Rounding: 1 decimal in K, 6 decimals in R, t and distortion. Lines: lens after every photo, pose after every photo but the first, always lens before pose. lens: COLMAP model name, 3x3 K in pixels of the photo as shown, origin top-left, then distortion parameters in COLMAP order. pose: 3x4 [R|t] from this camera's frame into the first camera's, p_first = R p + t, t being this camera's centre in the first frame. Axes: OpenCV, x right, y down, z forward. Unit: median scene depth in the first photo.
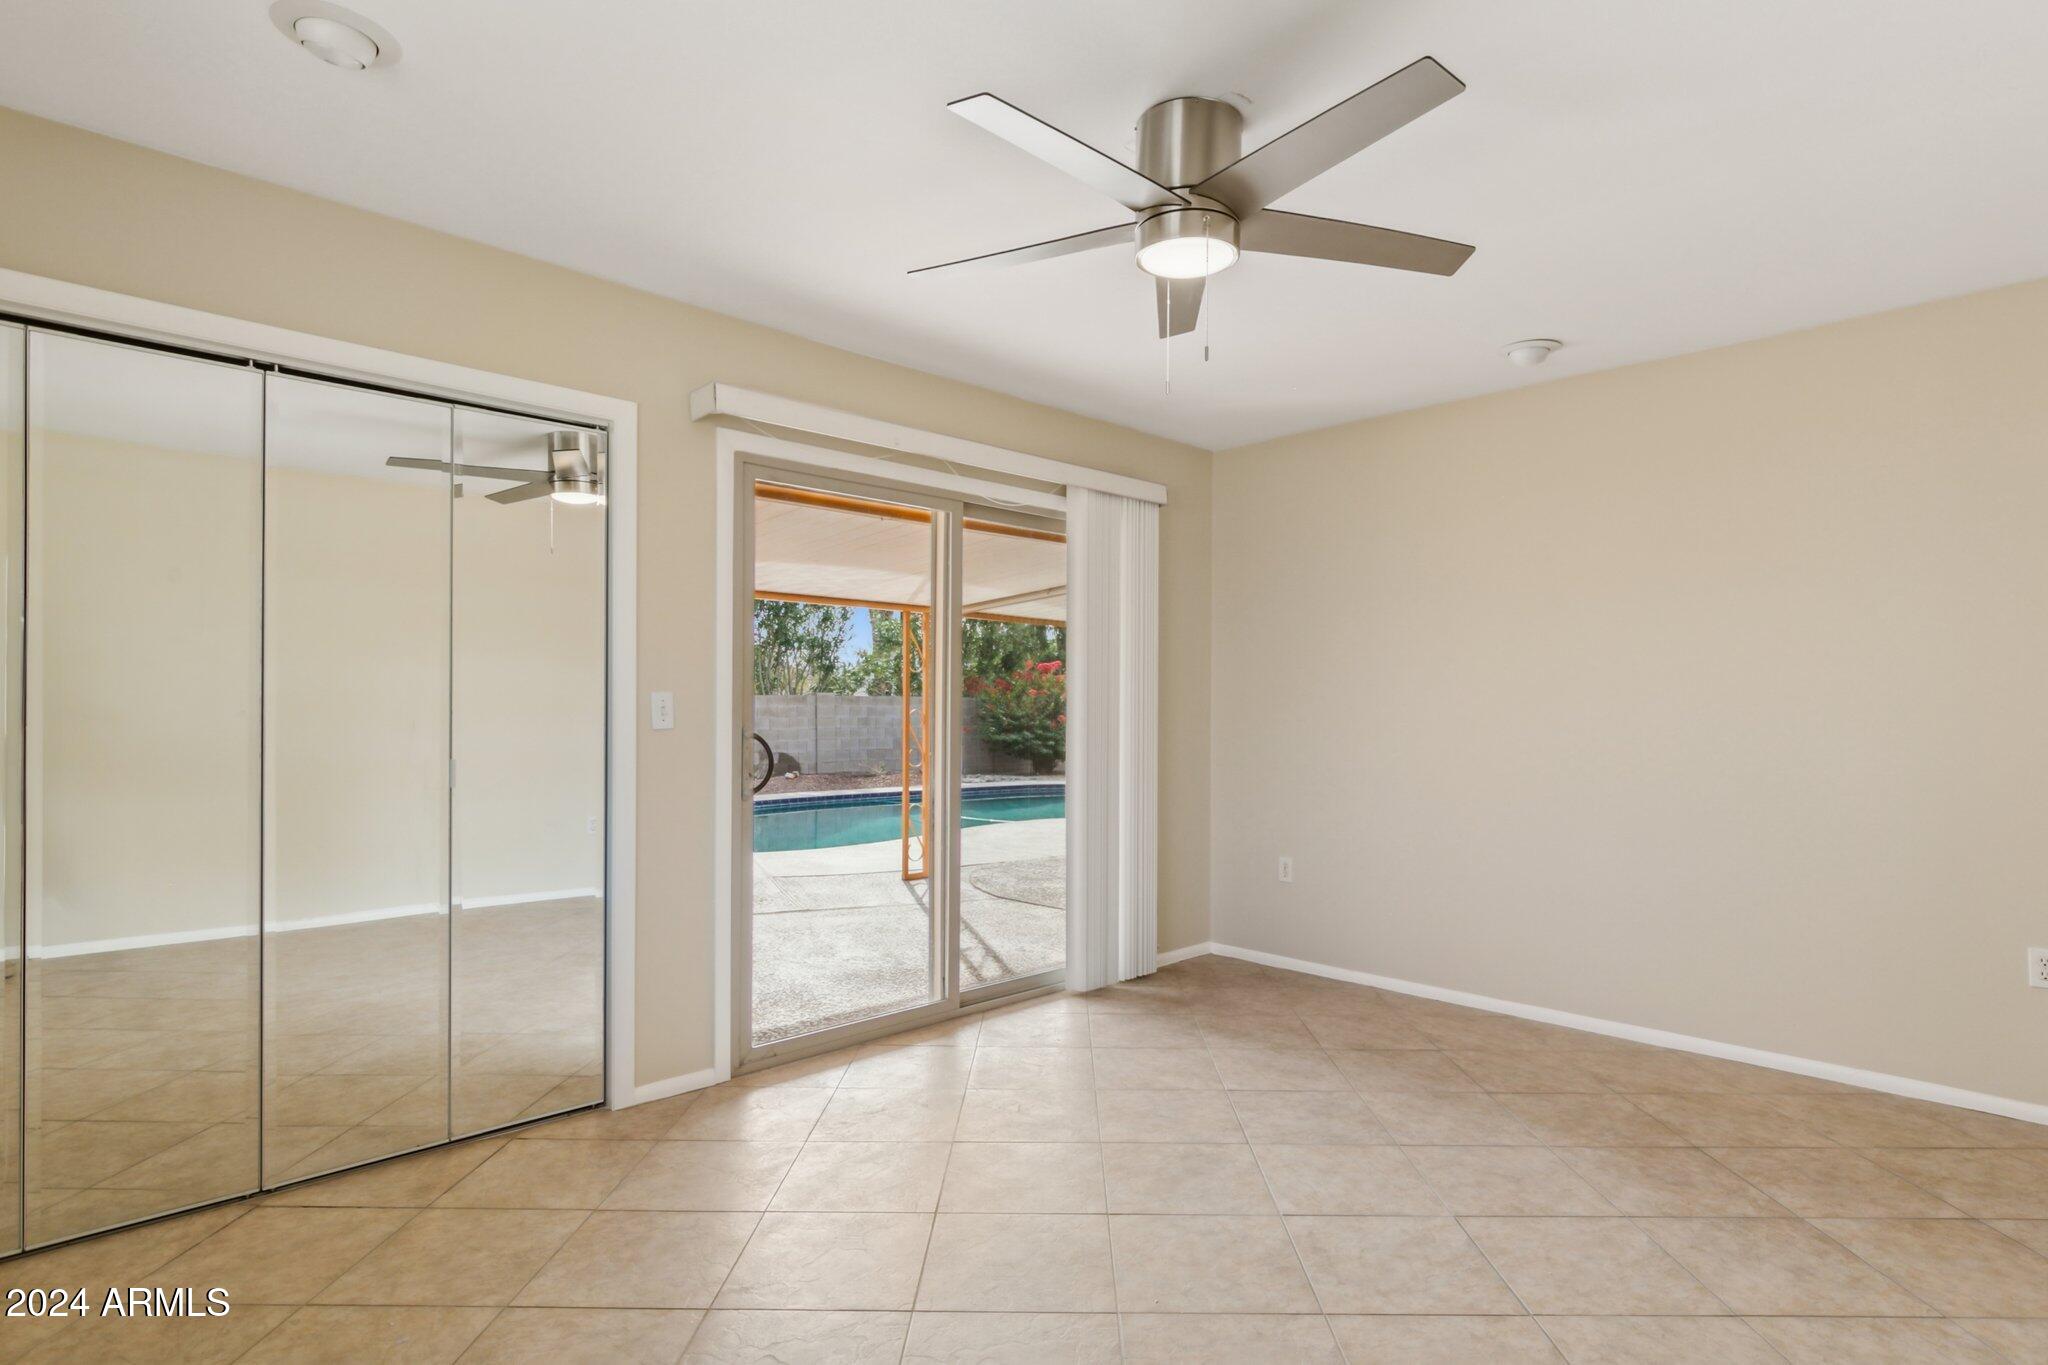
lens RADIAL K [[1072.0, 0, 1024.3], [0, 1072.0, 711.9], [0, 0, 1]] dist [0.015259, -0.000164]
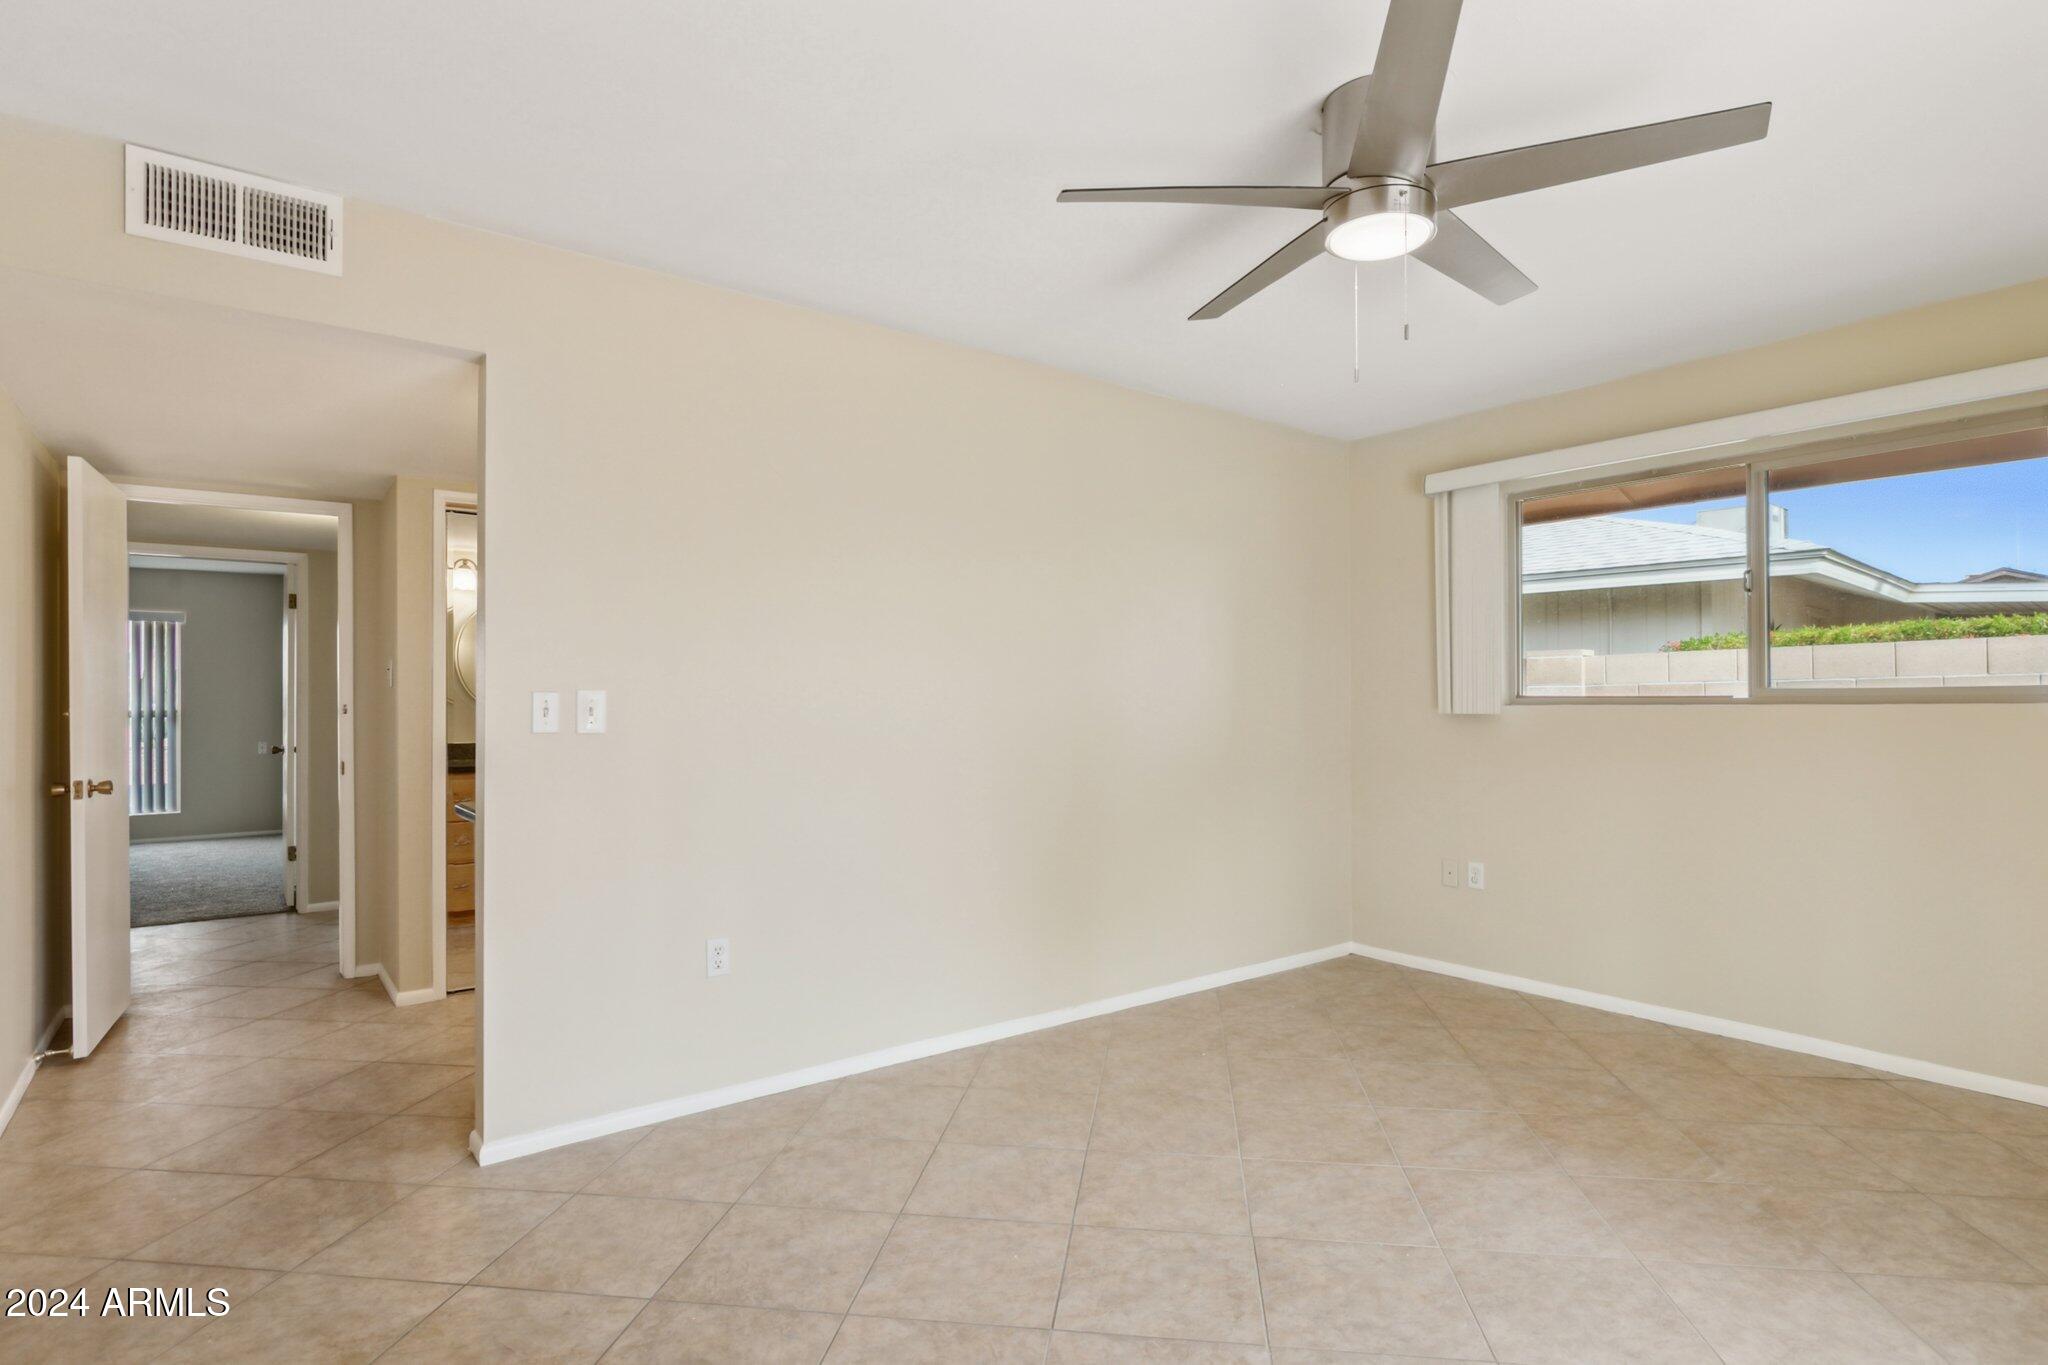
lens RADIAL K [[1040.1, 0, 1044.4], [0, 1040.1, 687.3], [0, 0, 1]] dist [0.002326, -0.000434]
pose [[-0.995501, -0.000899, 0.094743, 0.321387], [-0.002090, 0.999920, -0.012474, -0.004460], [-0.094725, -0.012616, -0.995424, 1.733500]]
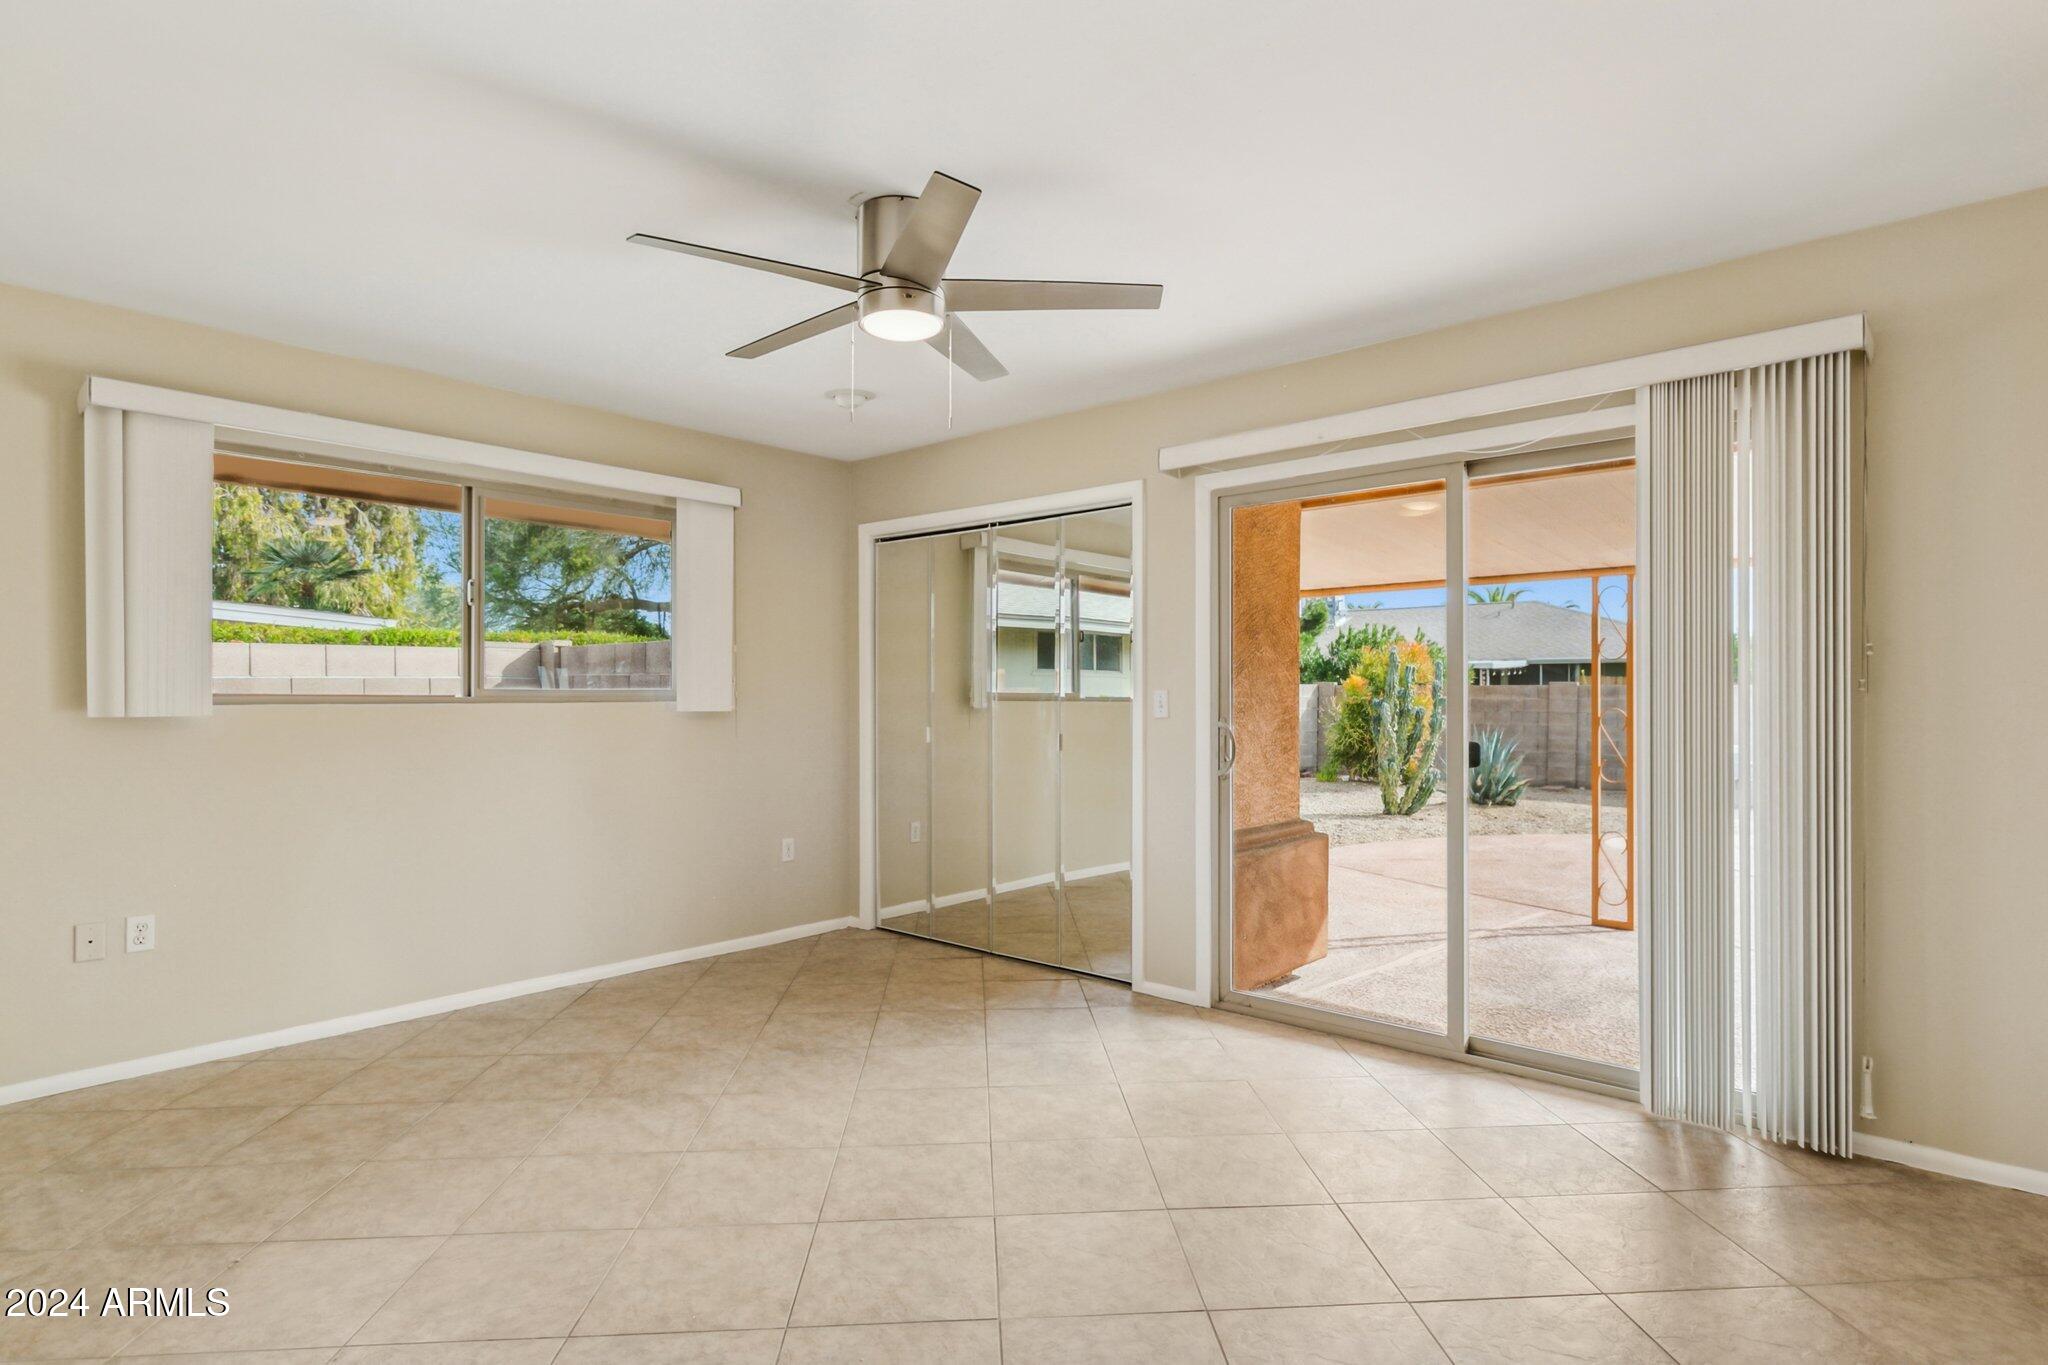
lens RADIAL K [[1040.1, 0, 1044.4], [0, 1040.1, 687.3], [0, 0, 1]] dist [0.002326, -0.000434]
pose [[0.090506, -0.013953, -0.995798, 1.169215], [-0.002108, 0.999897, -0.014202, -0.004204], [0.995894, 0.003384, 0.090468, 0.932922]]
